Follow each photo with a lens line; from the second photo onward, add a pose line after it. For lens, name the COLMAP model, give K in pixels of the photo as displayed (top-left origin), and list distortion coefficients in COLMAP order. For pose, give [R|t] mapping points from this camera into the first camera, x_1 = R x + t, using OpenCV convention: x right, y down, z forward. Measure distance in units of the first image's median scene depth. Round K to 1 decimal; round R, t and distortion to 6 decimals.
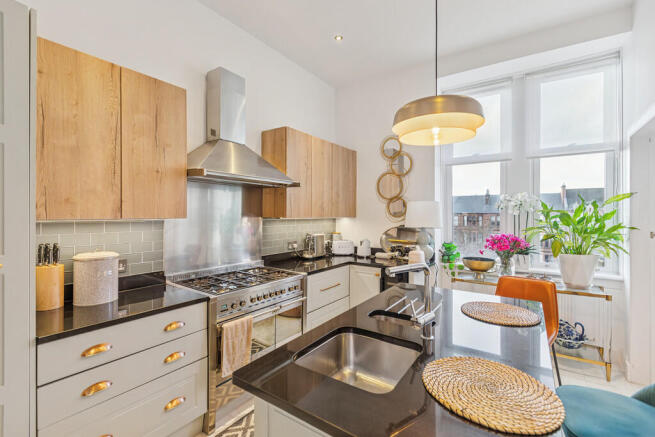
lens RADIAL K [[302.7, 0, 325.4], [0, 302.7, 219.6], [0, 0, 1]] dist [0.018514, 0.000386]
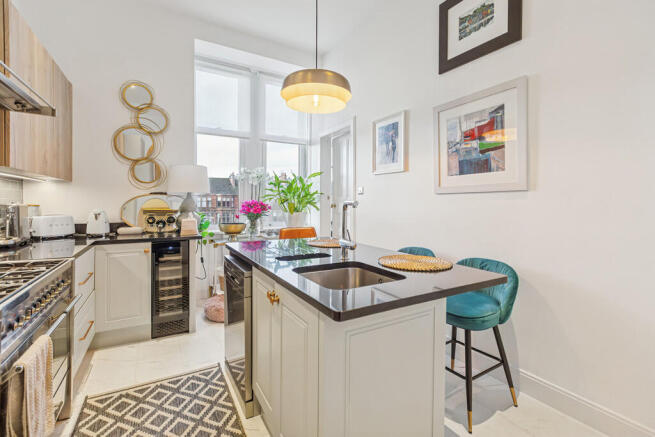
lens RADIAL K [[302.7, 0, 325.6], [0, 302.7, 210.1], [0, 0, 1]] dist [0.018514, 0.000386]
pose [[0.428685, -0.029465, 0.902973, -0.351136], [0.011218, 0.999565, 0.027291, 0.055639], [-0.903384, -0.001570, 0.428829, 0.225660]]
